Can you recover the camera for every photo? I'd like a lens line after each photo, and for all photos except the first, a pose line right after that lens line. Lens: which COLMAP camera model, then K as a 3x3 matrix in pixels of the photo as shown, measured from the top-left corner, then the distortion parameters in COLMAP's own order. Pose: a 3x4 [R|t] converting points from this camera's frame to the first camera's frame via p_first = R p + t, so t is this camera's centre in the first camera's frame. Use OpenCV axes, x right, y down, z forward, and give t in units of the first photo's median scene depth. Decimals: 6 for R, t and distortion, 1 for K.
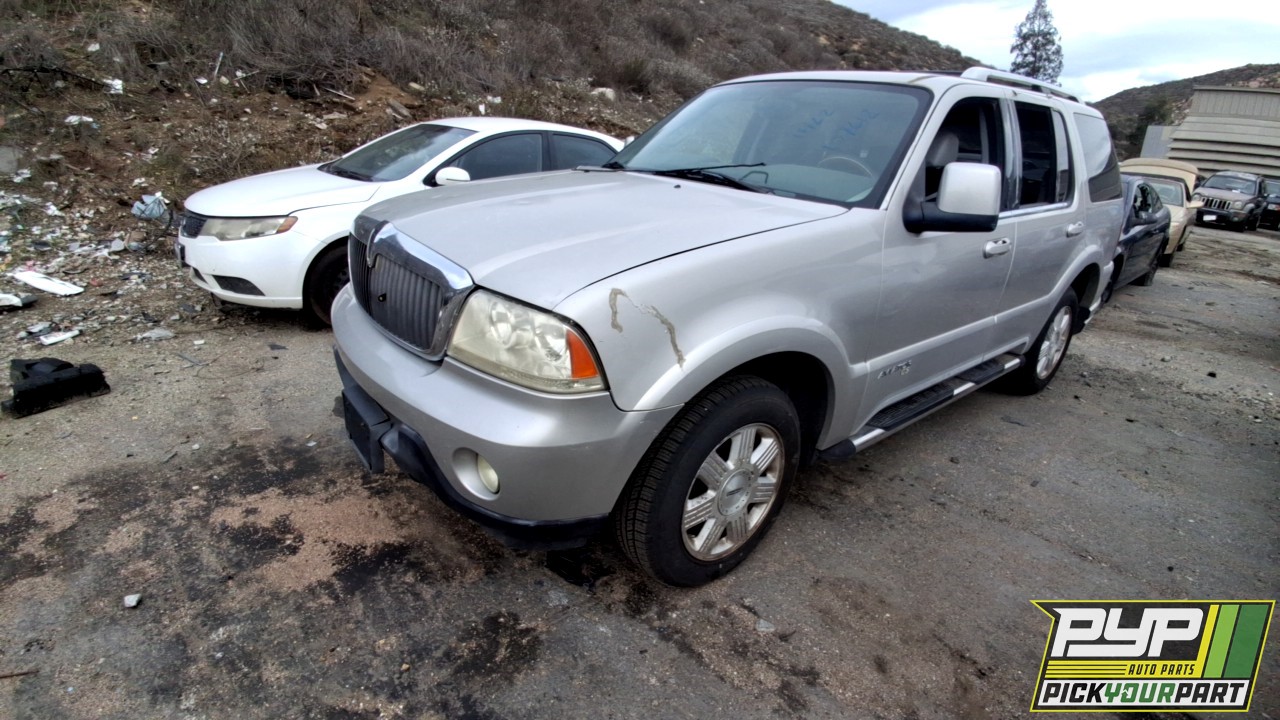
lens RADIAL K [[502.4, 0, 640.6], [0, 502.4, 383.1], [0, 0, 1]] dist [0.008288, -0.009961]
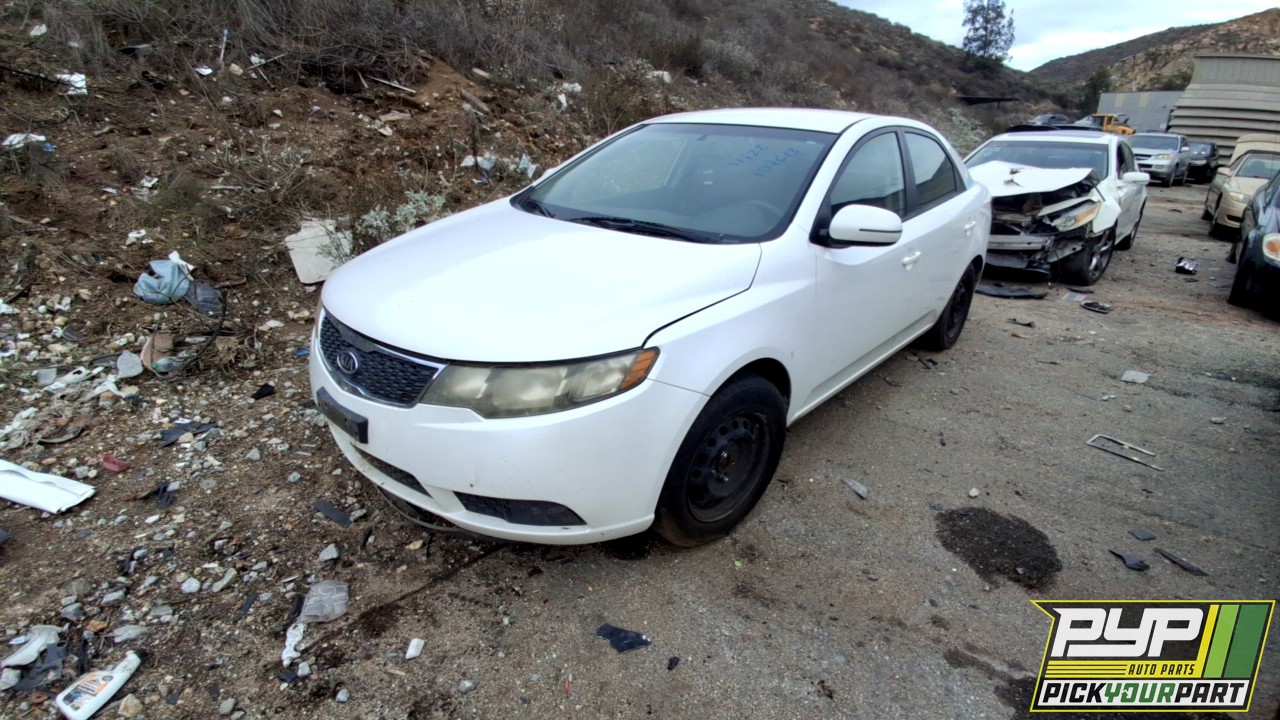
lens RADIAL K [[506.7, 0, 645.2], [0, 506.7, 365.6], [0, 0, 1]] dist [0.023870, -0.018984]
pose [[0.993857, -0.077574, 0.078935, -0.403253], [0.078490, 0.996878, -0.008568, -0.172160], [-0.078024, 0.014711, 0.996843, 0.305772]]
